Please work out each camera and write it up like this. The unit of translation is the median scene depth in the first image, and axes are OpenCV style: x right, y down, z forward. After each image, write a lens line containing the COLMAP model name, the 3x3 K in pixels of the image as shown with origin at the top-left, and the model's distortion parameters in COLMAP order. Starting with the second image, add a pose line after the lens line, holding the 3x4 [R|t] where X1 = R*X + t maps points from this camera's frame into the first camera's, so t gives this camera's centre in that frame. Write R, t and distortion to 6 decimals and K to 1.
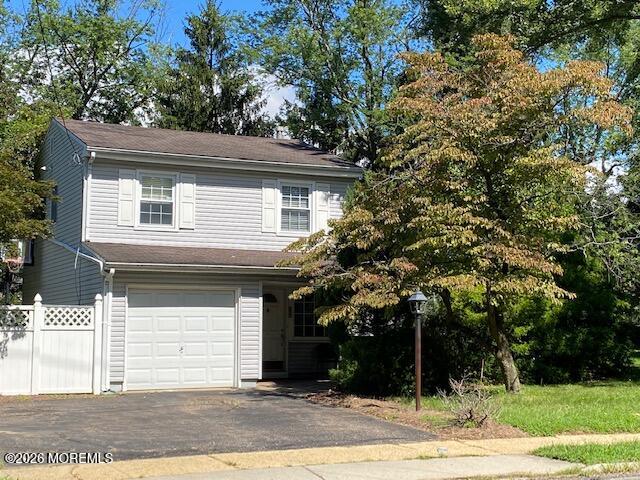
lens RADIAL K [[1043.5, 0, 320.0], [0, 1043.5, 240.0], [0, 0, 1]] dist [0.021210, 0.024520]
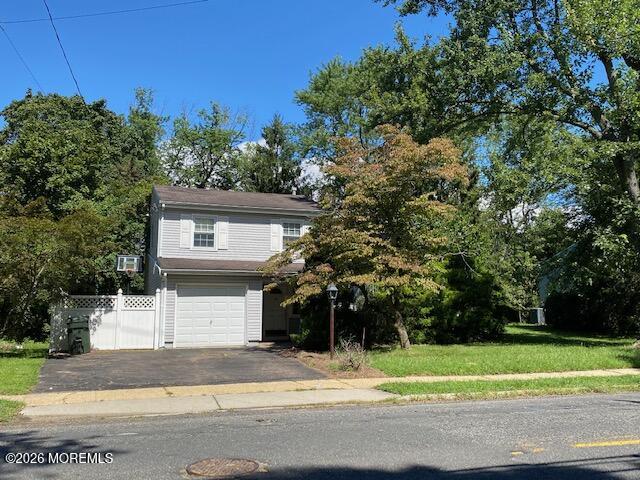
lens RADIAL K [[614.2, 0, 320.0], [0, 614.2, 240.0], [0, 0, 1]] dist [0.008713, 0.002338]
pose [[0.995632, -0.013173, -0.092432, 0.124456], [0.010120, 0.999390, -0.033417, 0.009285], [0.092816, 0.032336, 0.995158, 0.049943]]
